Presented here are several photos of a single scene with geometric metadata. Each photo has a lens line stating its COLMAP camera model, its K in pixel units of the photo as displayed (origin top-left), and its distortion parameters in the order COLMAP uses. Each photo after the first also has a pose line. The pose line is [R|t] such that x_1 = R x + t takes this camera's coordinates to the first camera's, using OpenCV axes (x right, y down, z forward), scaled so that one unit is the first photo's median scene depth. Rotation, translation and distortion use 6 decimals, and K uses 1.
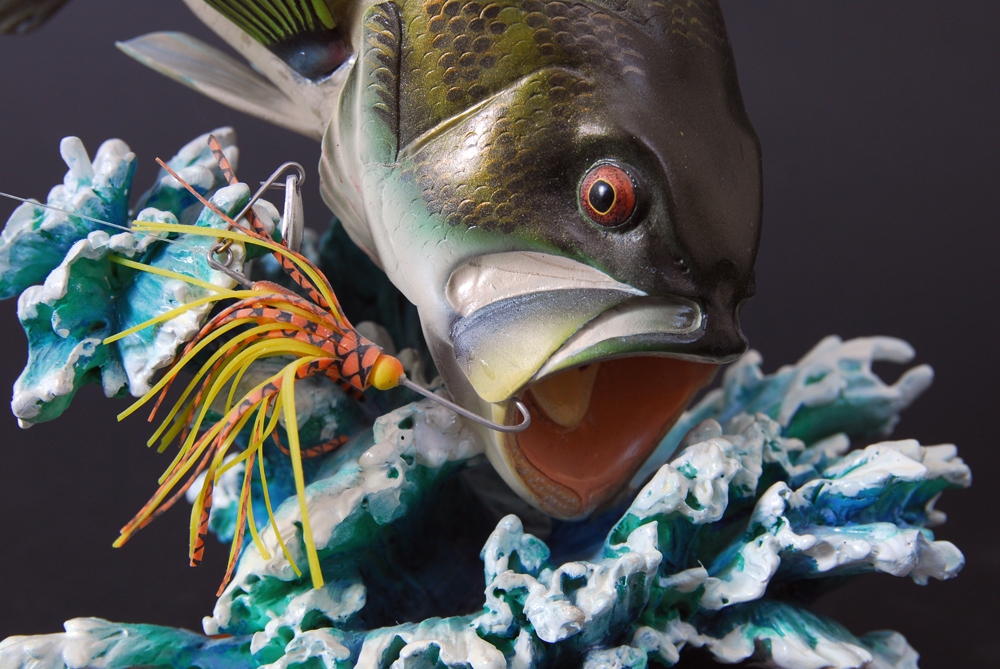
lens RADIAL K [[1754.4, 0, 501.6], [0, 1754.4, 336.3], [0, 0, 1]] dist [-0.125626, 0.000000]
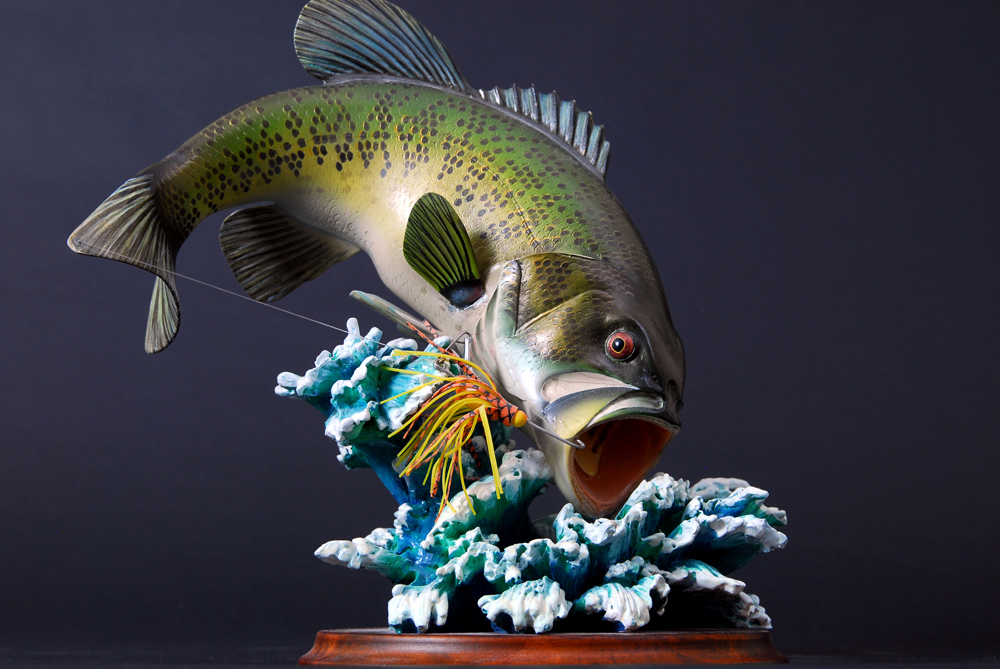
lens RADIAL K [[2044.6, 0, 504.1], [0, 2044.6, 336.4], [0, 0, 1]] dist [-0.039811, 0.000000]
pose [[0.986728, 0.056713, 0.152155, -0.450875], [-0.000145, 0.937333, -0.348434, 0.763606], [-0.162380, 0.343788, 0.924901, -1.275000]]
